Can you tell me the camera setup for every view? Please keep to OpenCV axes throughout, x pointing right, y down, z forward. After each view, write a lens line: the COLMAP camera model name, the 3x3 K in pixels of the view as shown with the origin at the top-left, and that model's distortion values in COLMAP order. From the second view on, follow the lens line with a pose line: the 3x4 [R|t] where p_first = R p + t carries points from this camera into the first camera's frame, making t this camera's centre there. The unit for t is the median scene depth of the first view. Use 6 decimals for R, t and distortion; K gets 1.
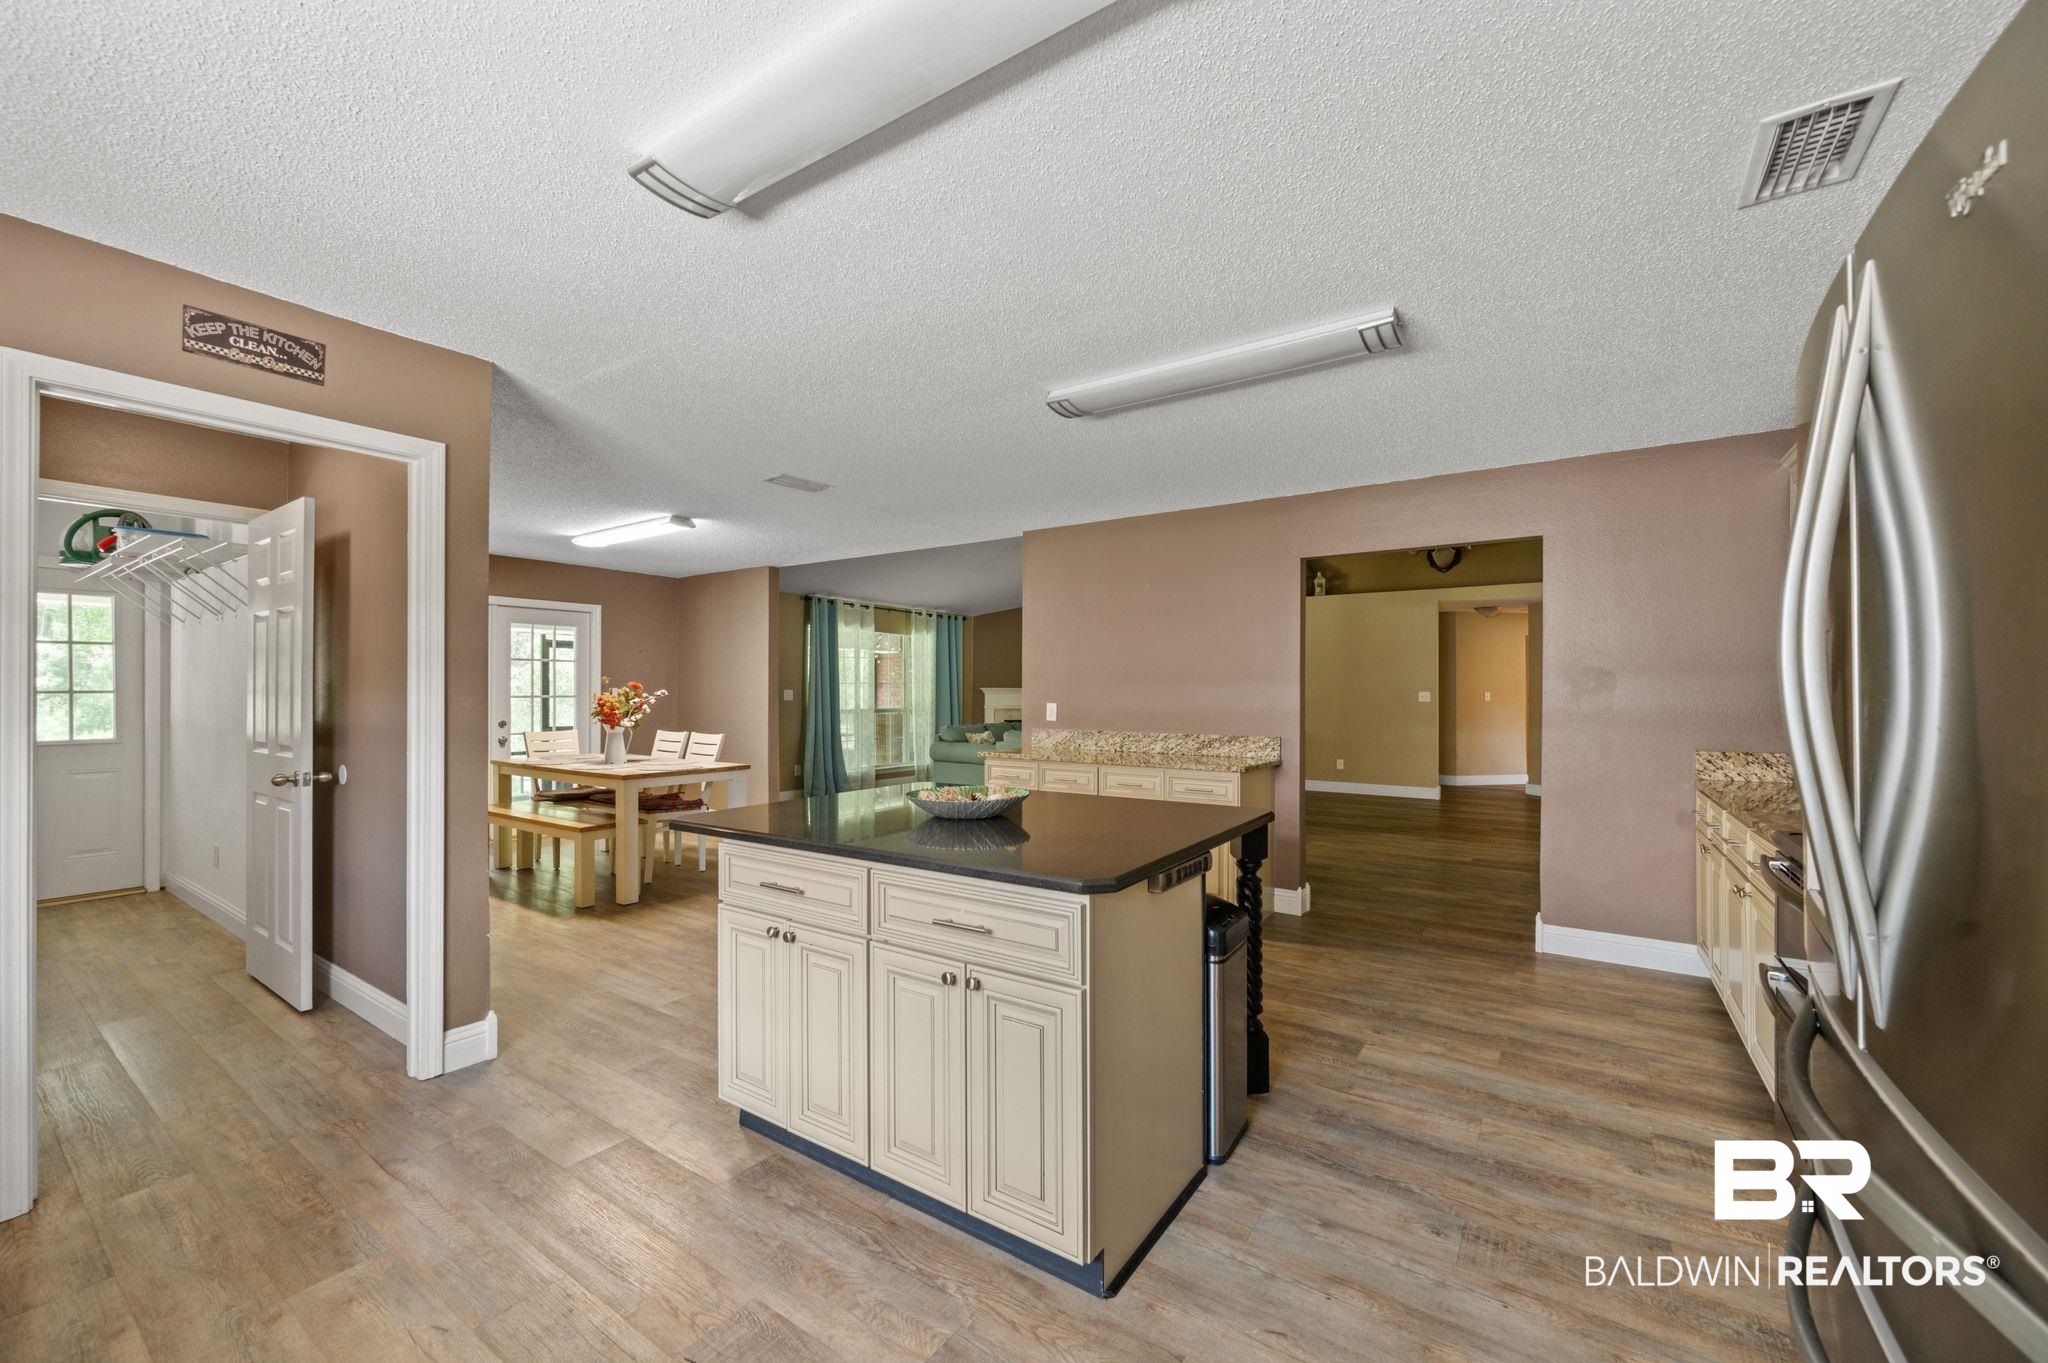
lens RADIAL K [[806.9, 0, 1020.1], [0, 806.9, 686.8], [0, 0, 1]] dist [-0.008442, -0.000199]
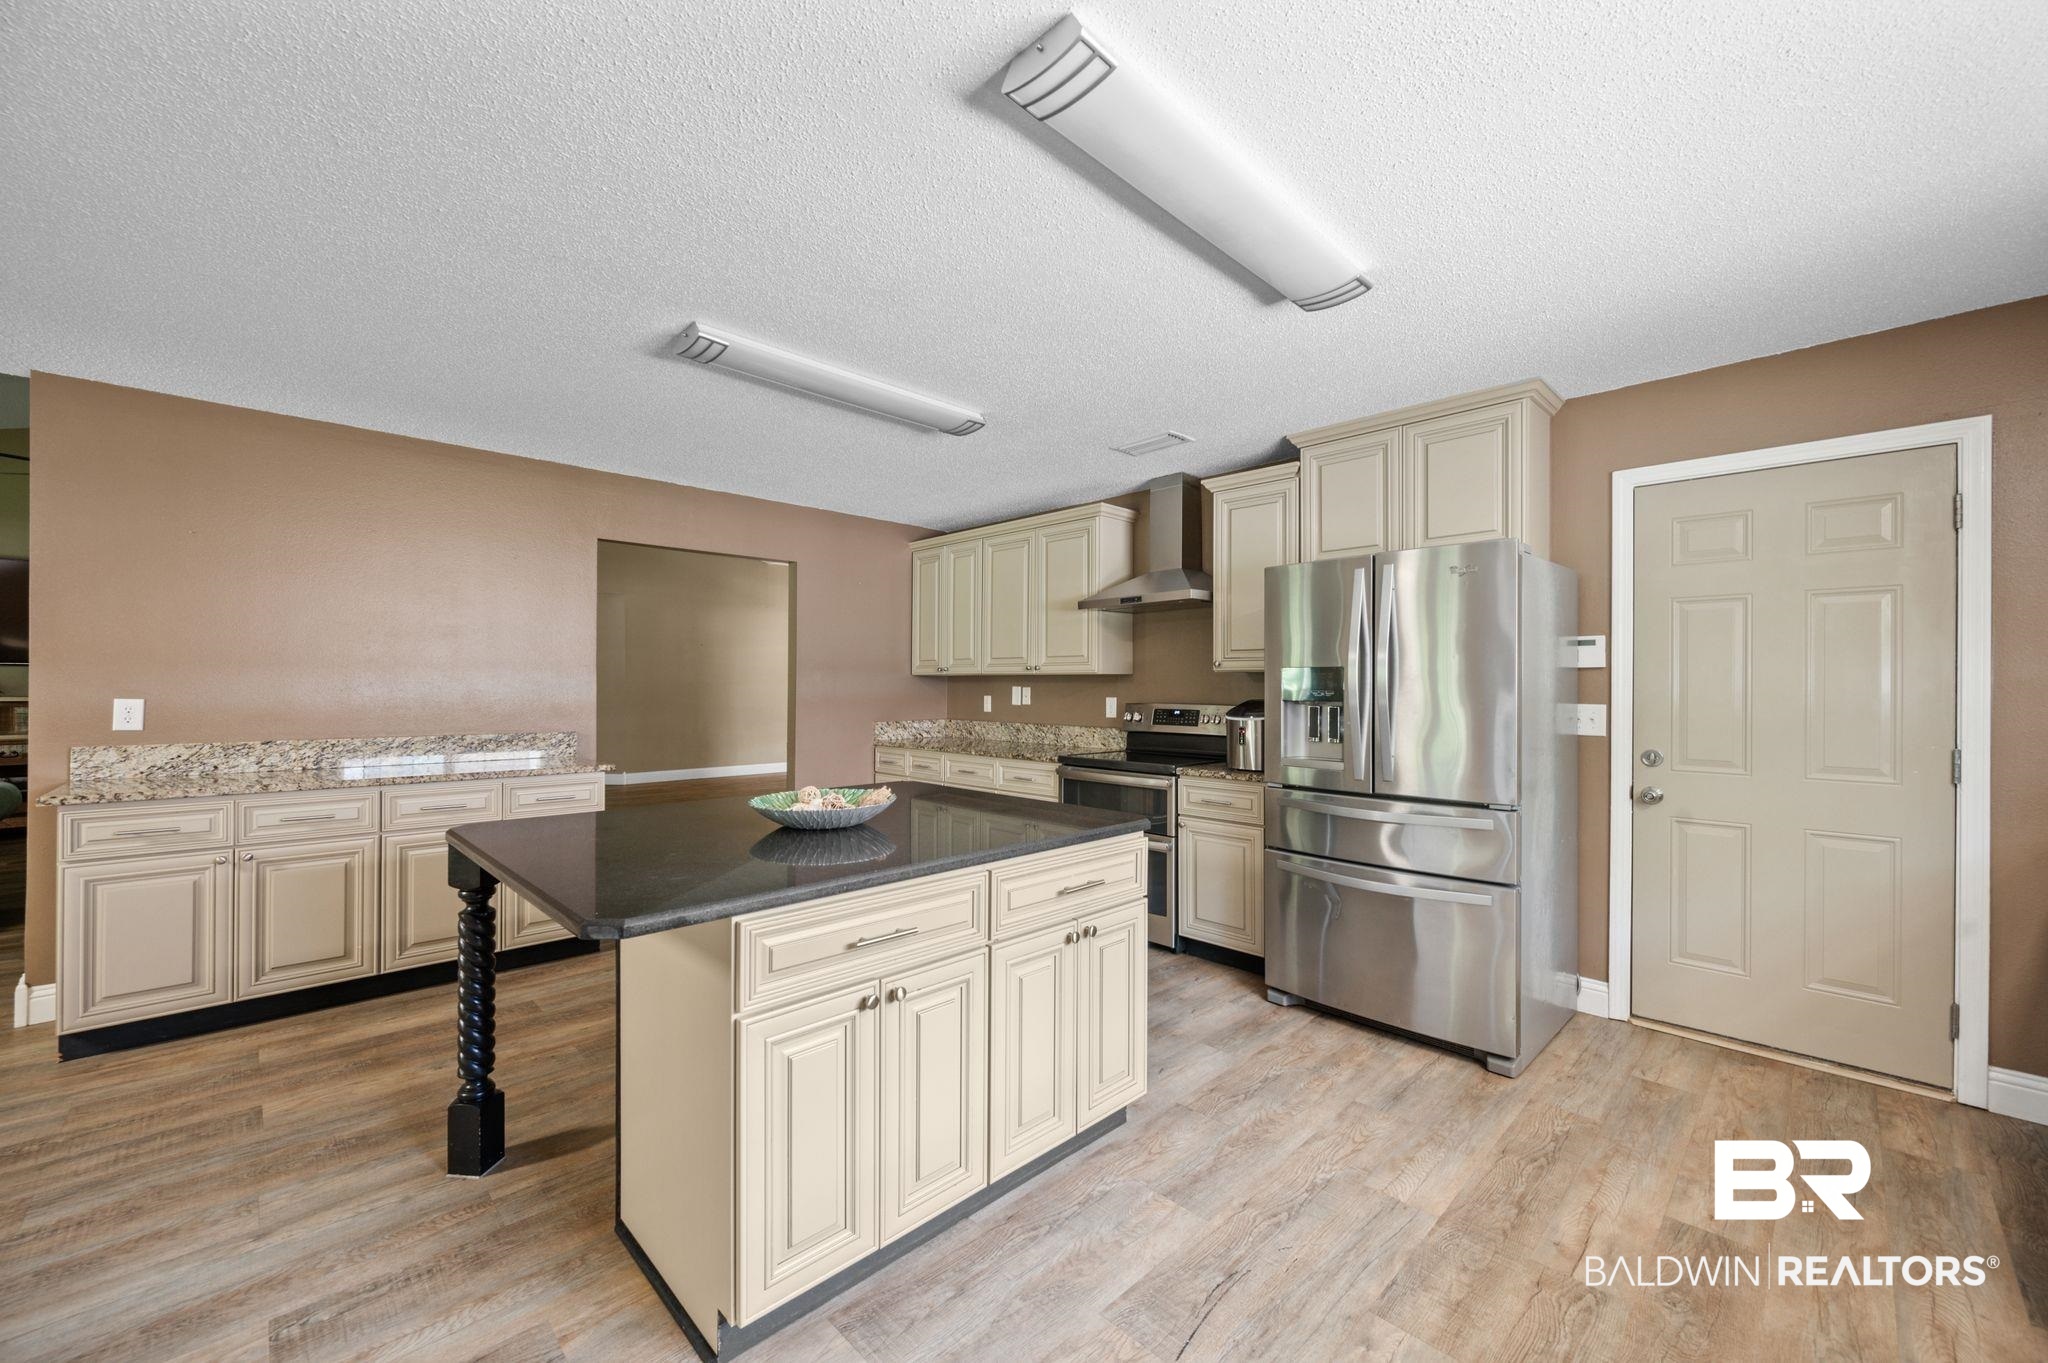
lens RADIAL K [[806.9, 0, 1032.5], [0, 806.9, 678.4], [0, 0, 1]] dist [-0.008442, -0.000199]
pose [[0.183244, 0.008061, 0.983034, -0.978347], [-0.012212, 0.999908, -0.005923, 0.003986], [-0.982992, -0.010919, 0.183326, 0.685321]]
